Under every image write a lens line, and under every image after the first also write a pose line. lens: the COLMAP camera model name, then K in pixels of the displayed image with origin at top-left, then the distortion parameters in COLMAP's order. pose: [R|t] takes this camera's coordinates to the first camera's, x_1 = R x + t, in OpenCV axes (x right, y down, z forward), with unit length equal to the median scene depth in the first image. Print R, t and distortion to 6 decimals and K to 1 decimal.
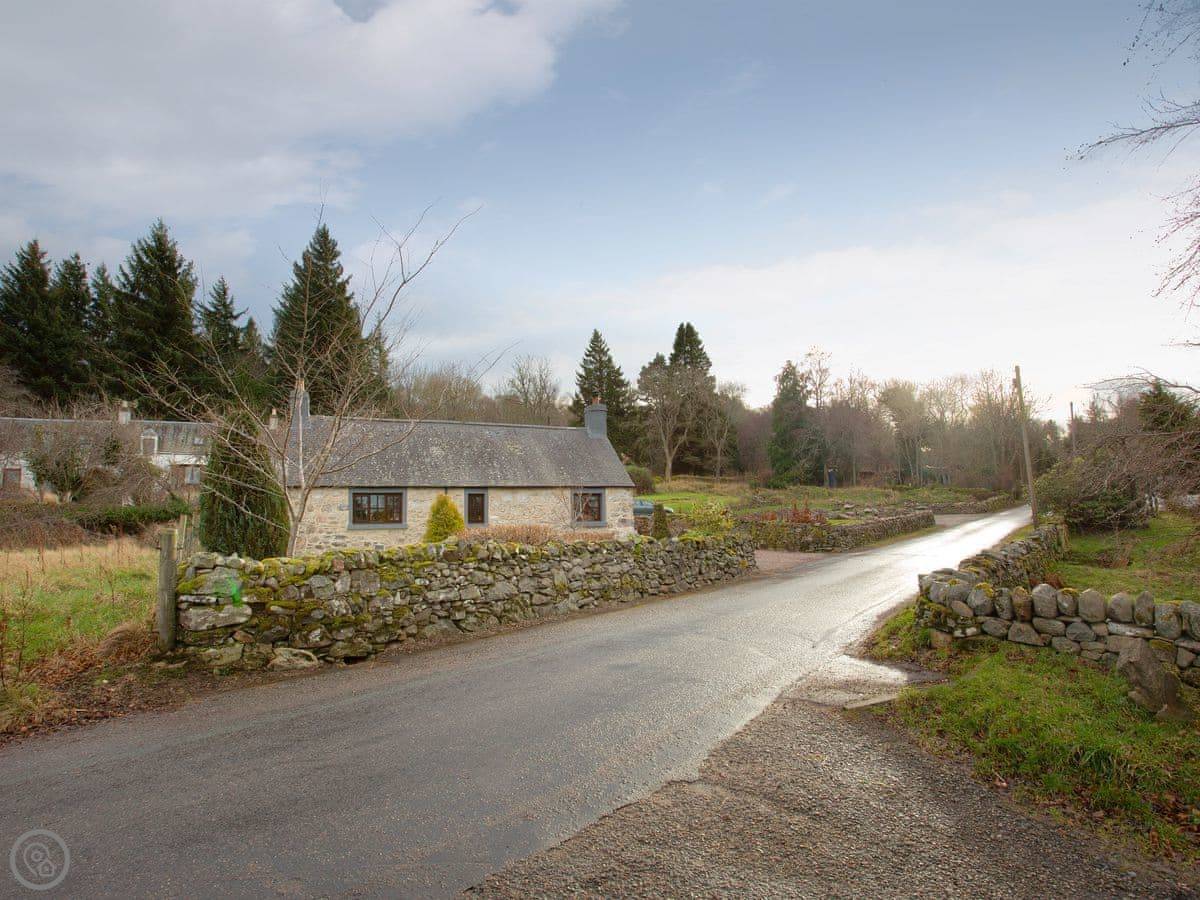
lens RADIAL K [[655.3, 0, 600.0], [0, 655.3, 450.0], [0, 0, 1]] dist [-0.047238, 0.001428]
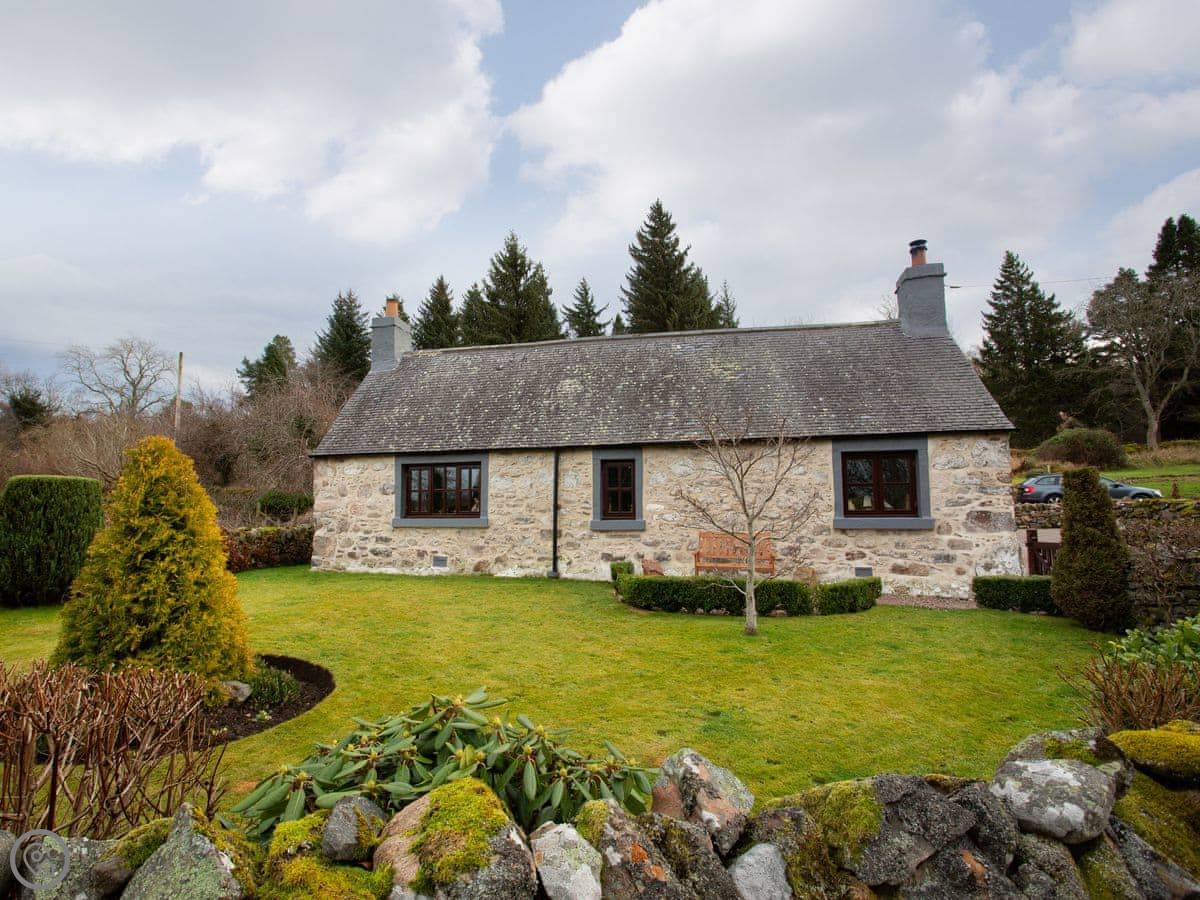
lens RADIAL K [[646.3, 0, 544.7], [0, 646.3, 453.6], [0, 0, 1]] dist [-0.075870, 0.039576]
pose [[0.781928, -0.043135, -0.621875, 0.071836], [0.060122, 0.998171, 0.006359, 0.055327], [0.620463, -0.042361, 0.783091, 0.576467]]
